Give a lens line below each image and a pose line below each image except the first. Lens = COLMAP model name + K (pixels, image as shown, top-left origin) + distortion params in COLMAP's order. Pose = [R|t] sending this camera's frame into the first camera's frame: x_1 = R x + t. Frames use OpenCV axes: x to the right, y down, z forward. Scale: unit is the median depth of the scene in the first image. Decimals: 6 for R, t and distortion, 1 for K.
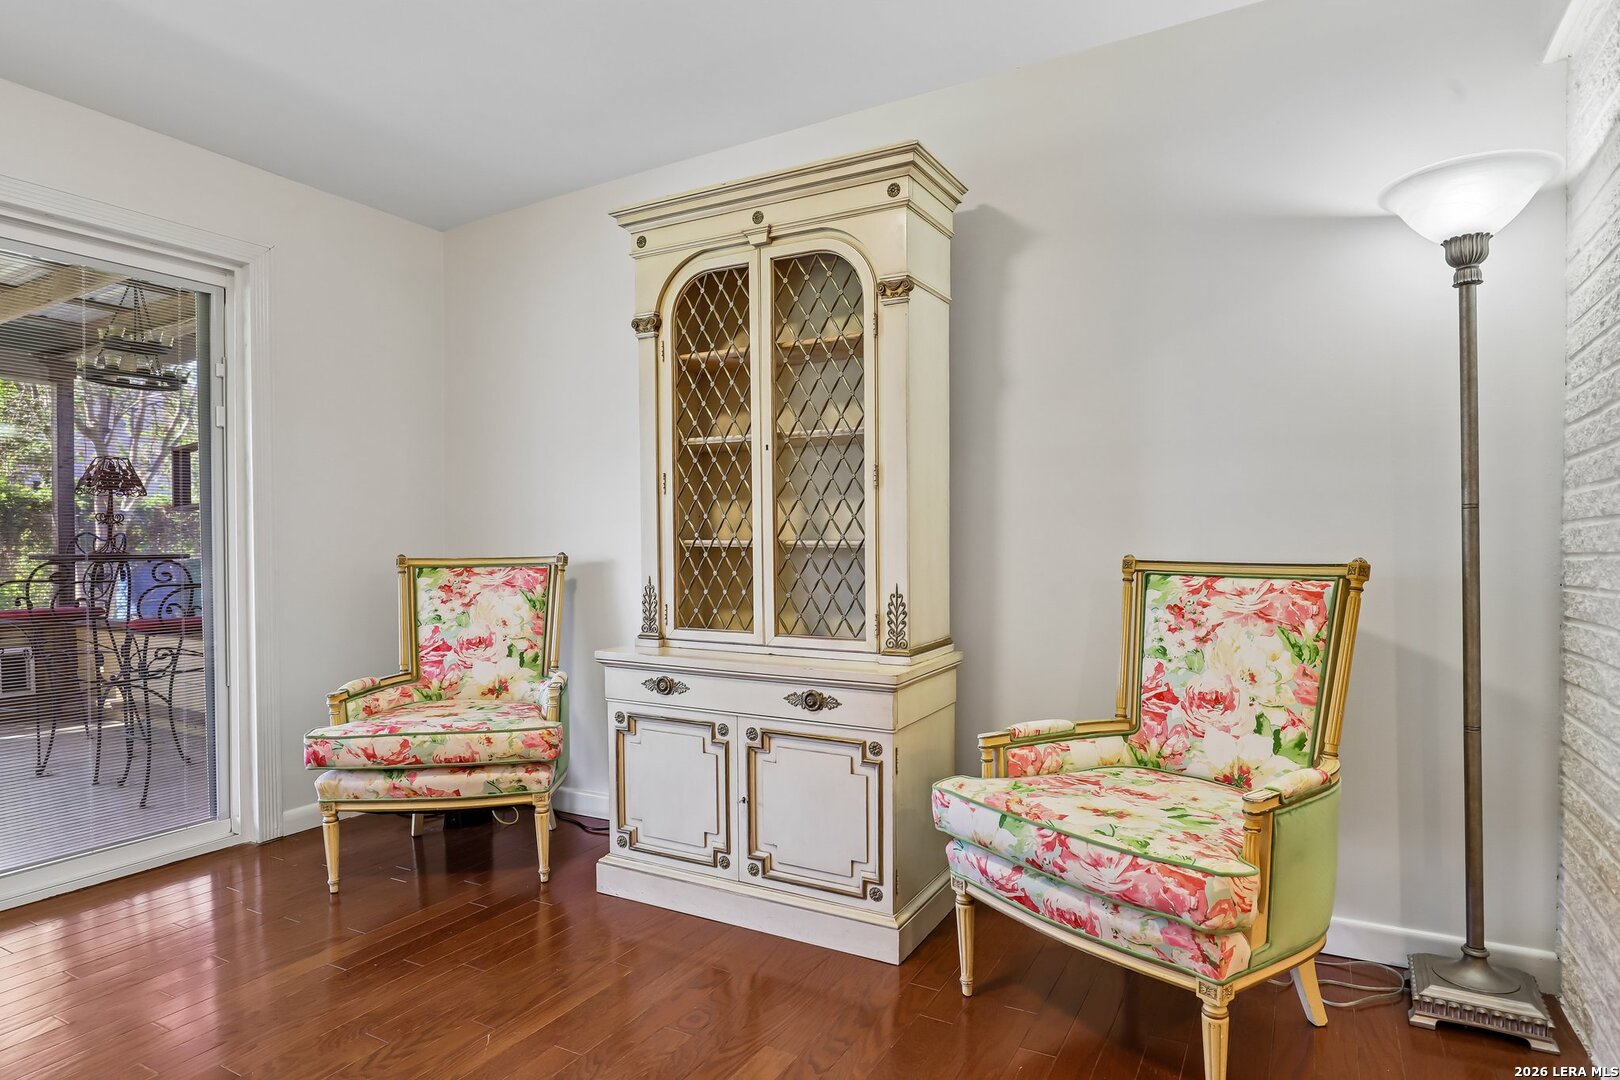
lens RADIAL K [[898.7, 0, 815.3], [0, 898.7, 554.7], [0, 0, 1]] dist [-0.017927, 0.003163]
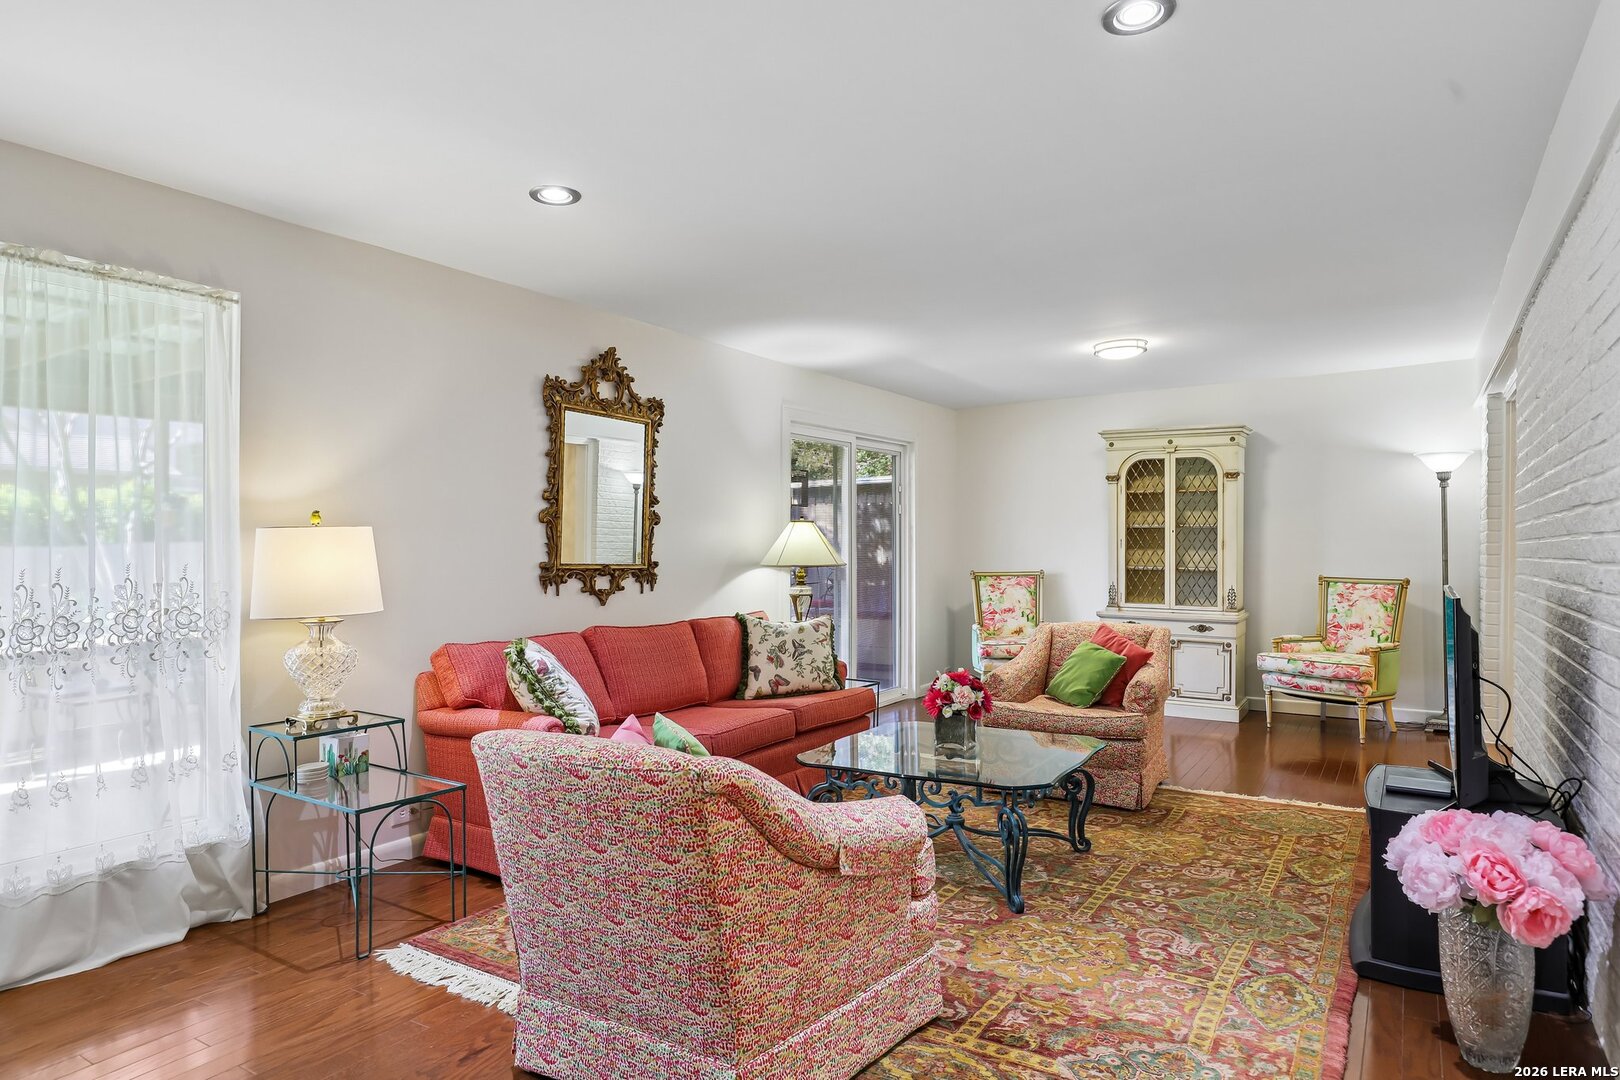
lens RADIAL K [[980.4, 0, 811.3], [0, 980.4, 540.8], [0, 0, 1]] dist [-0.001157, 0.000519]
pose [[0.999262, 0.004836, -0.038101, -1.043230], [-0.005282, 0.999919, -0.011620, -0.058598], [0.038042, 0.011813, 0.999206, -1.951280]]
